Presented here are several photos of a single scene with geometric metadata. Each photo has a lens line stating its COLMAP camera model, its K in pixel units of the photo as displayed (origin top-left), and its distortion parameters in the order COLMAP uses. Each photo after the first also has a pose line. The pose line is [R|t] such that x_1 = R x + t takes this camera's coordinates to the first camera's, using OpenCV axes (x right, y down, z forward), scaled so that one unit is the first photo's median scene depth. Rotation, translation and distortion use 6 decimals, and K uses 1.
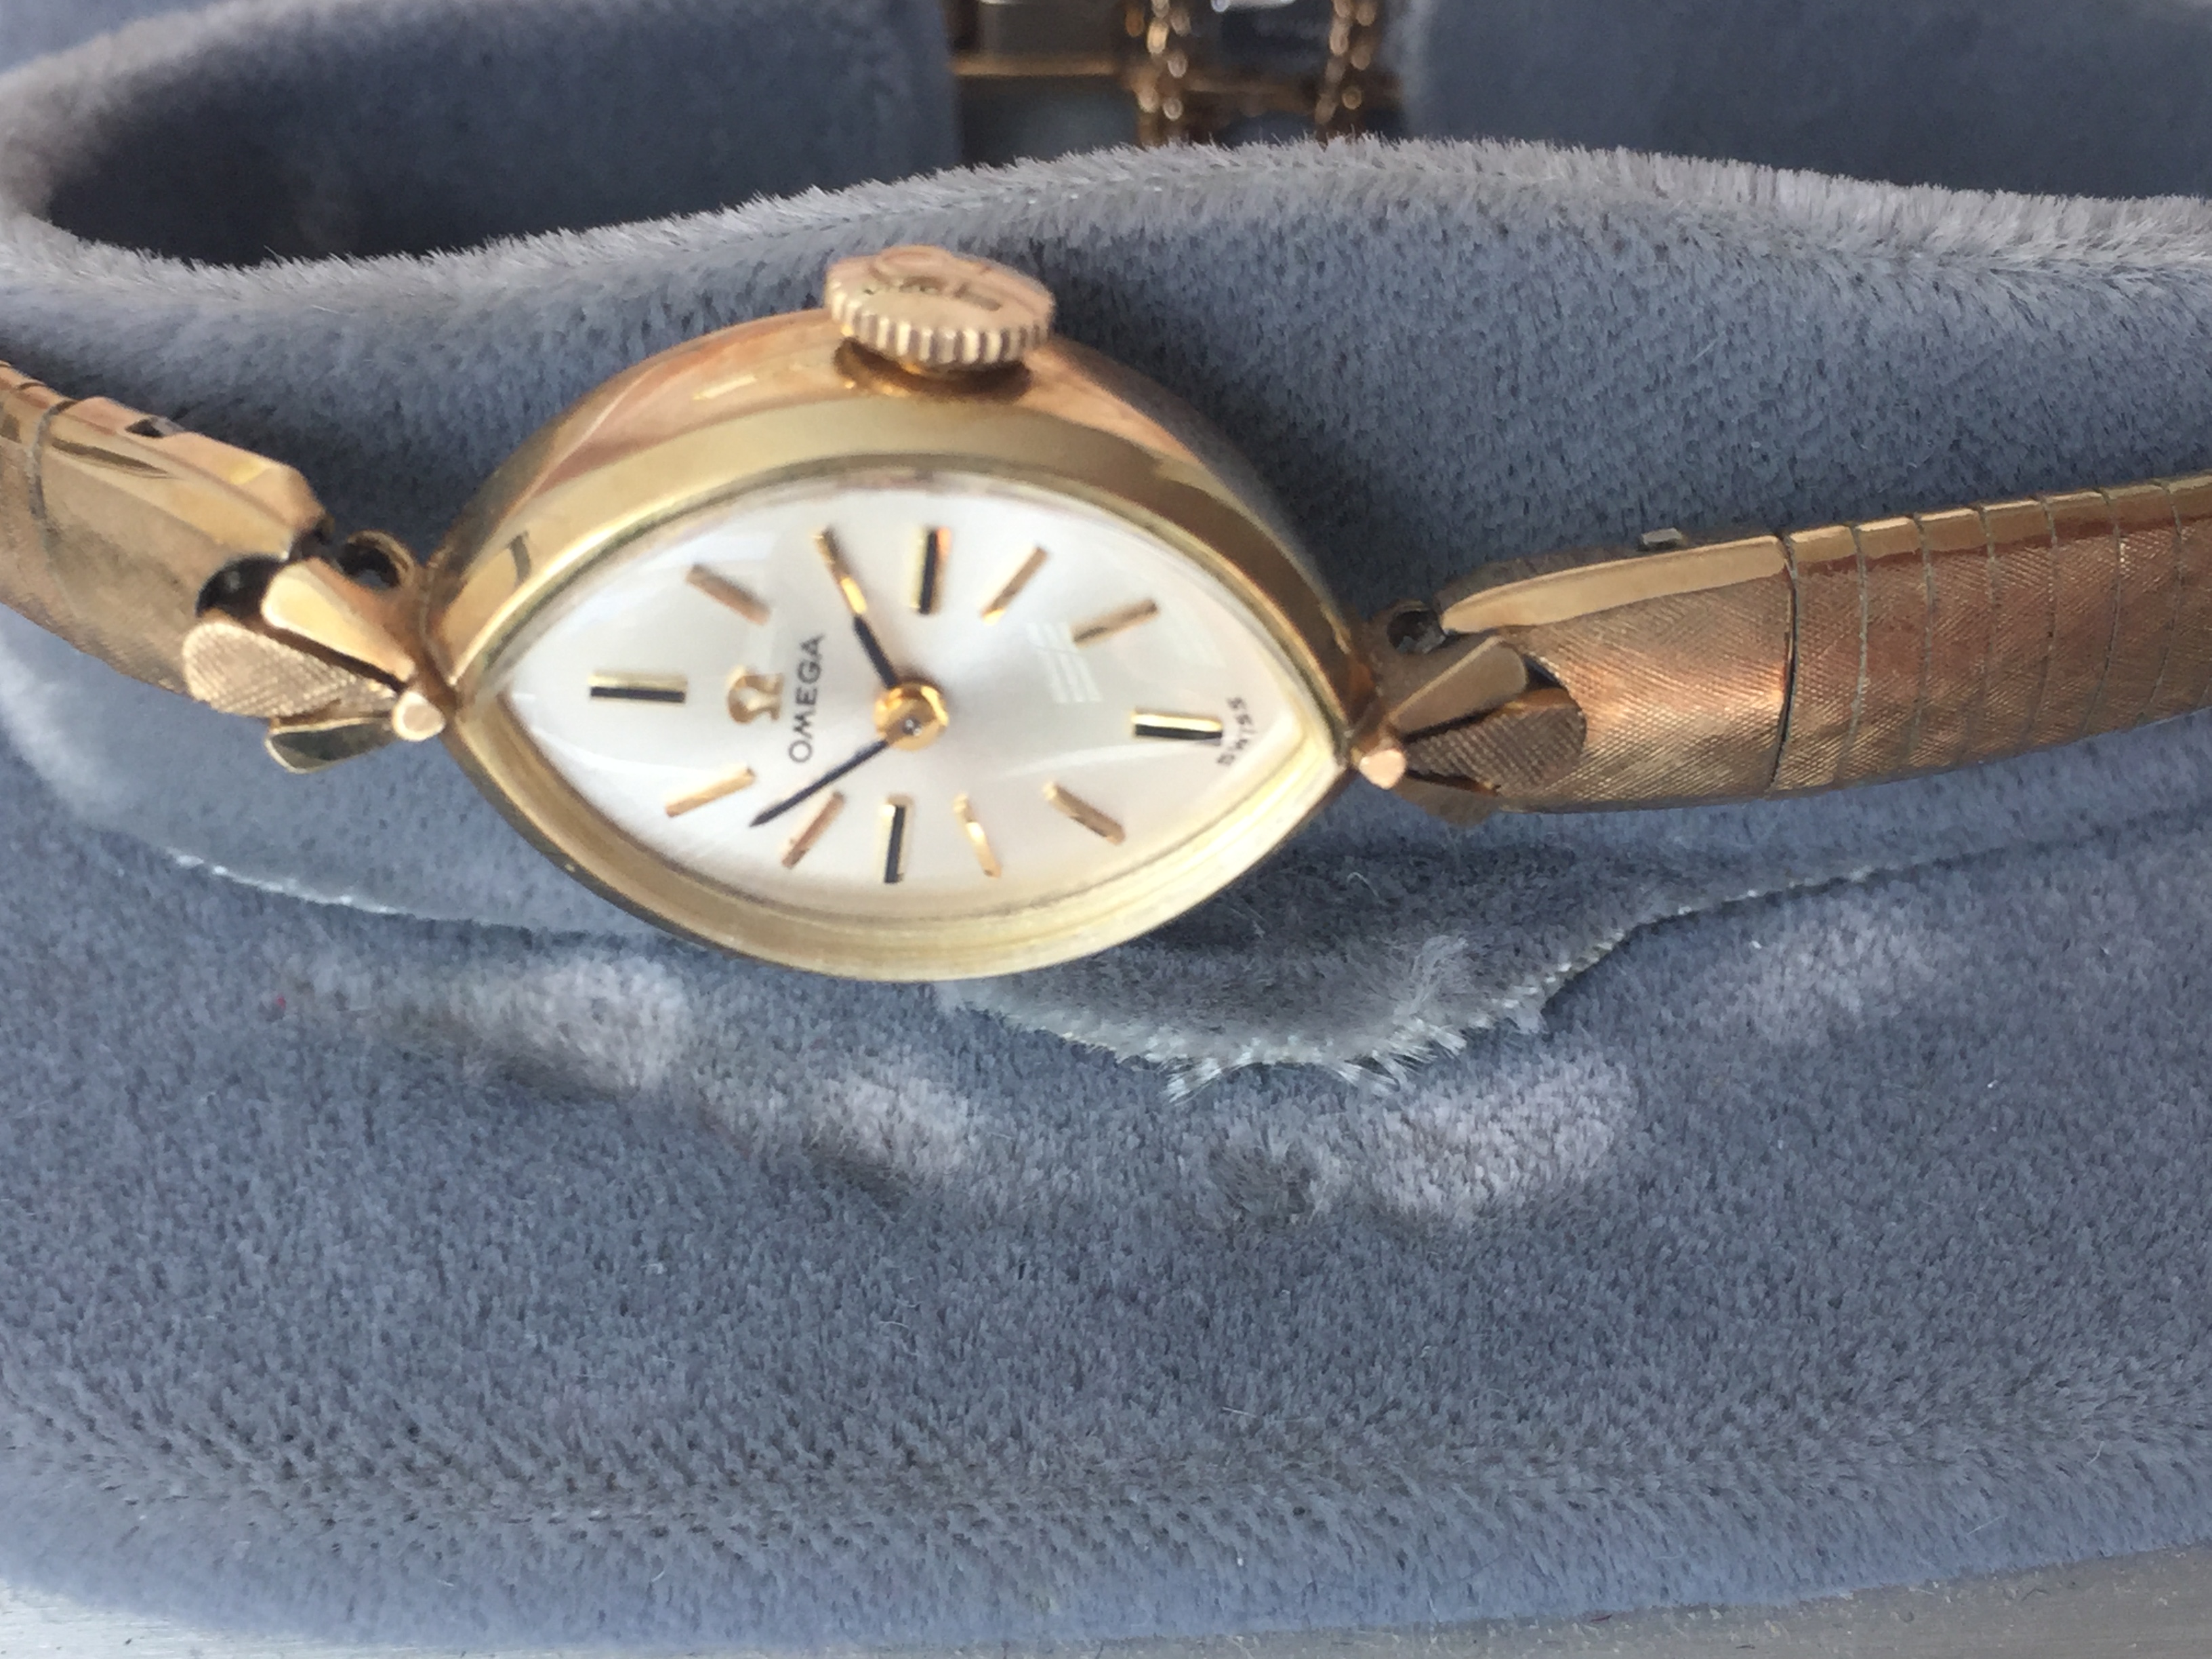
lens RADIAL K [[3568.6, 0, 1102.8], [0, 3568.6, 972.4], [0, 0, 1]] dist [0.032205, 0.000000]
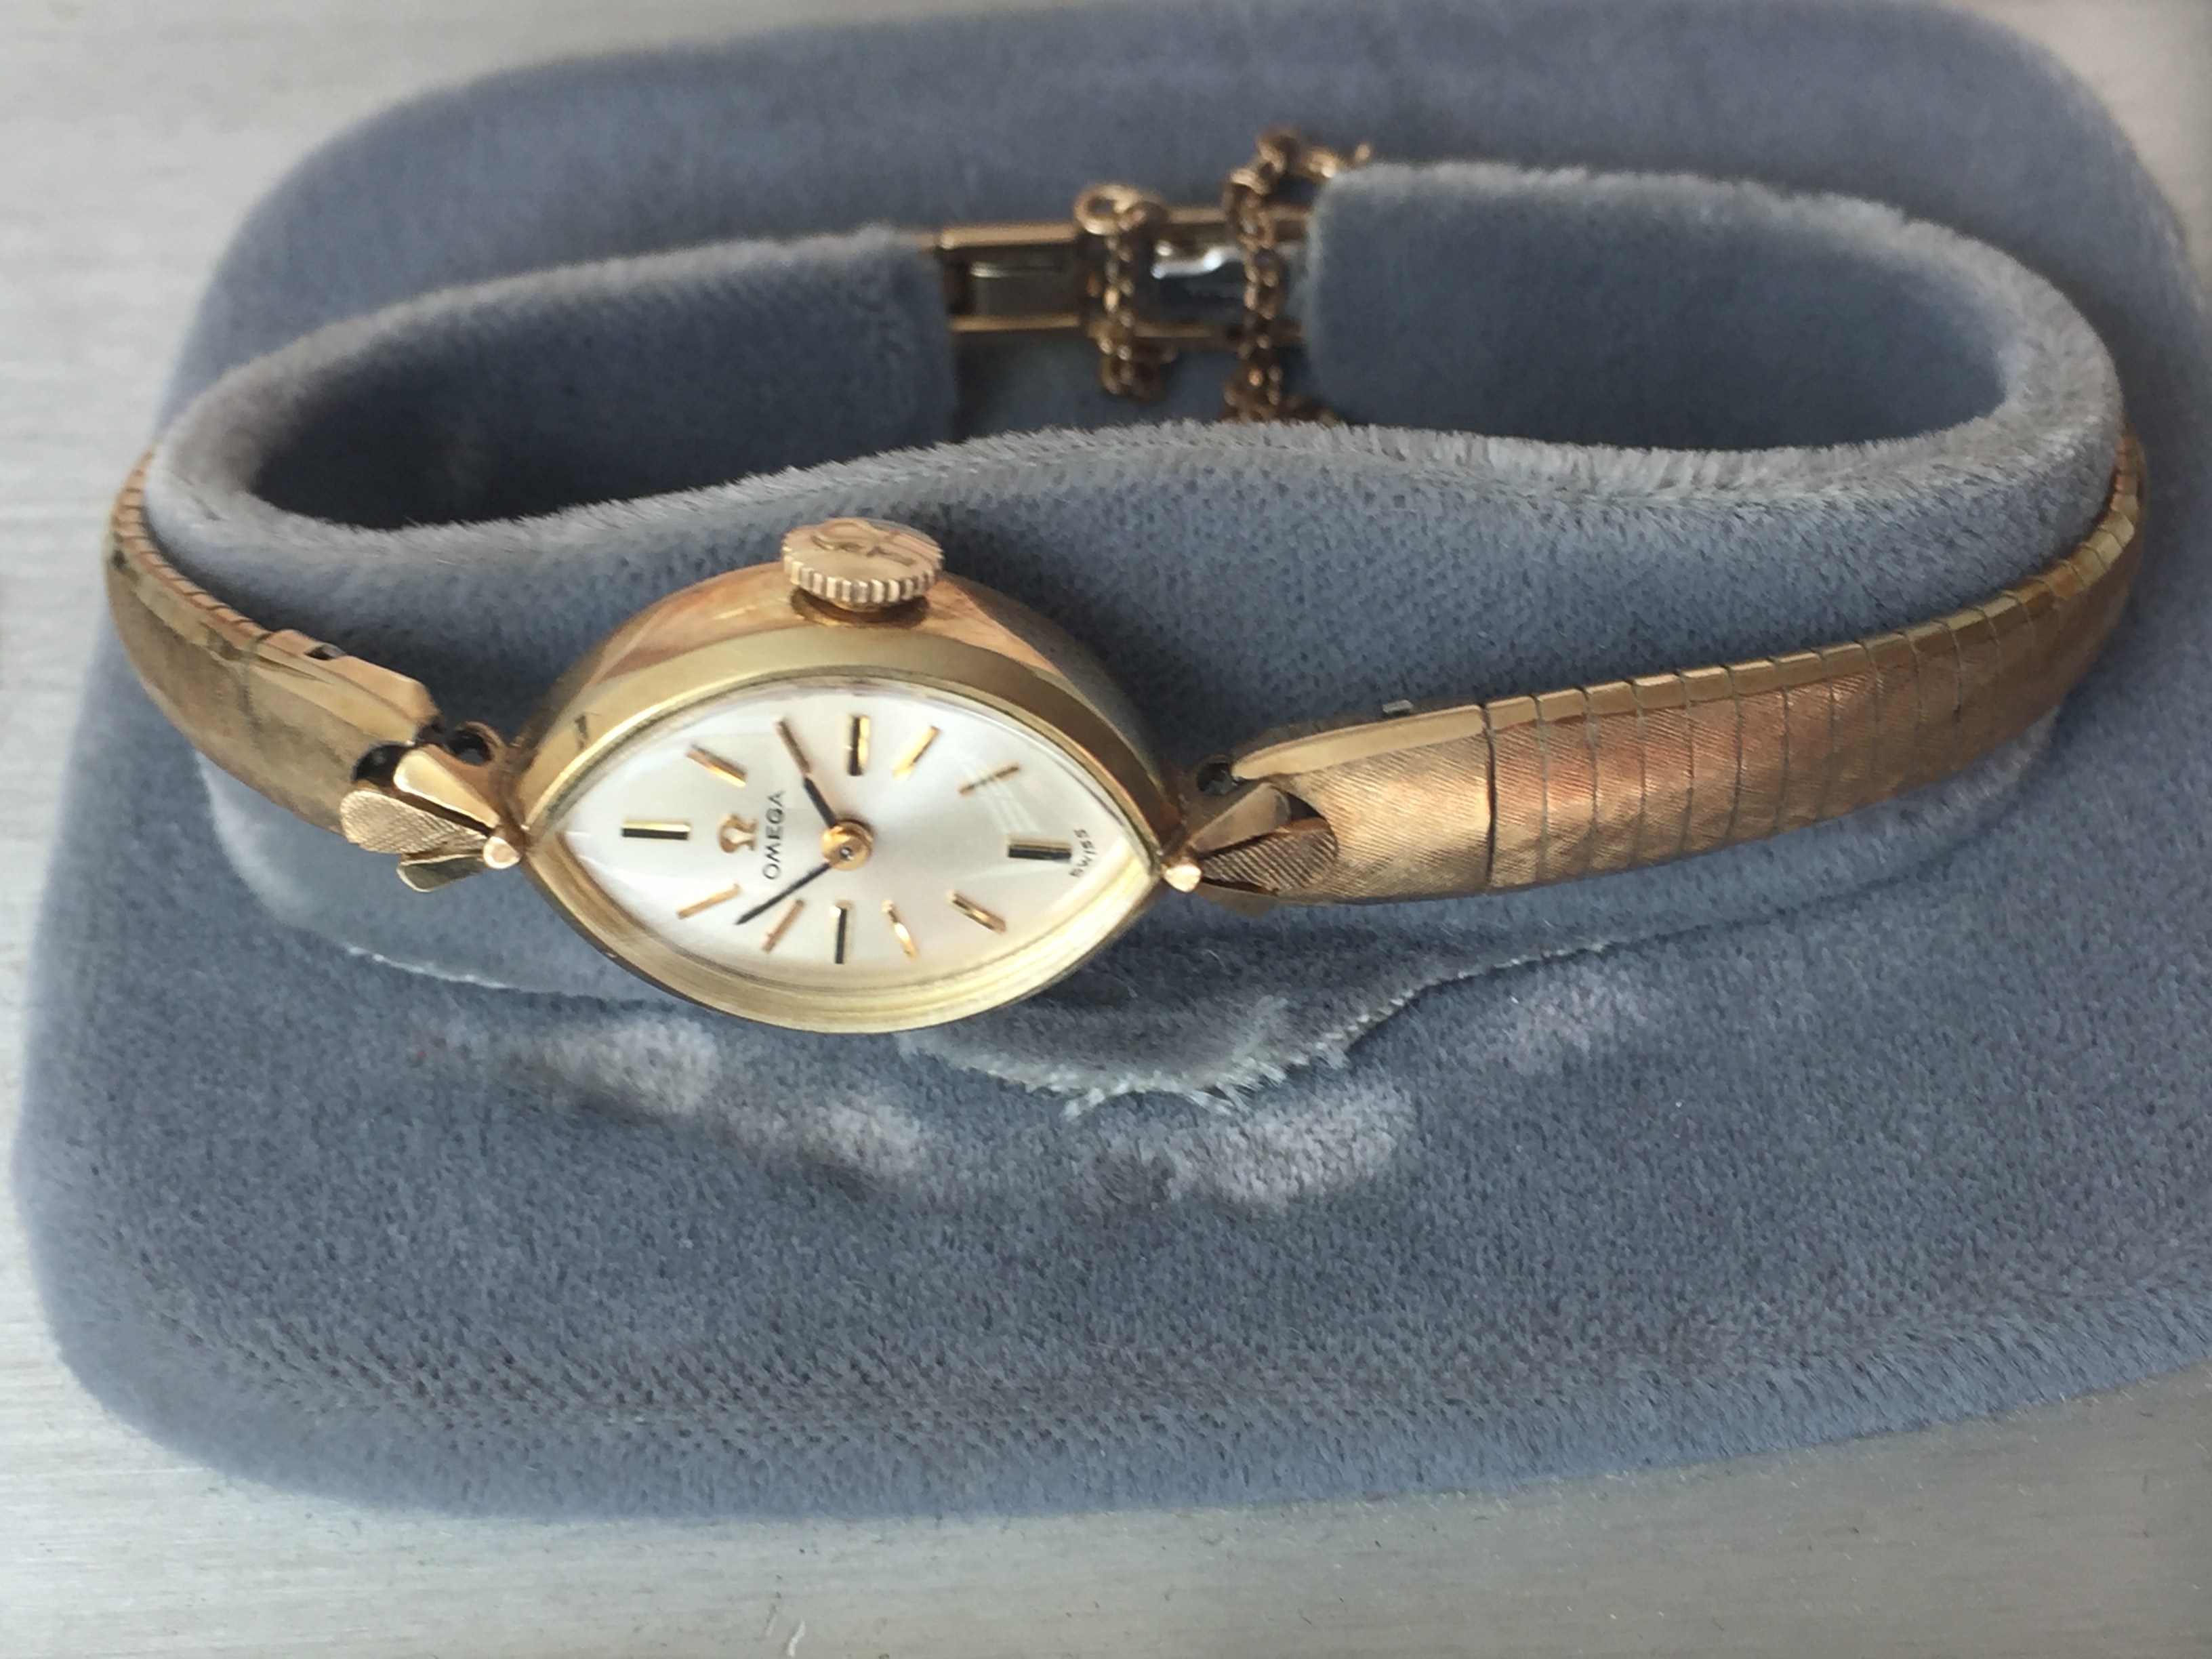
lens RADIAL K [[3568.6, 0, 1091.6], [0, 3568.6, 851.5], [0, 0, 1]] dist [0.032205, 0.000000]
pose [[0.997673, -0.013322, -0.066859, 0.126726], [0.009936, 0.998664, -0.050718, 0.003139], [0.067445, 0.049936, 0.996473, -0.374676]]
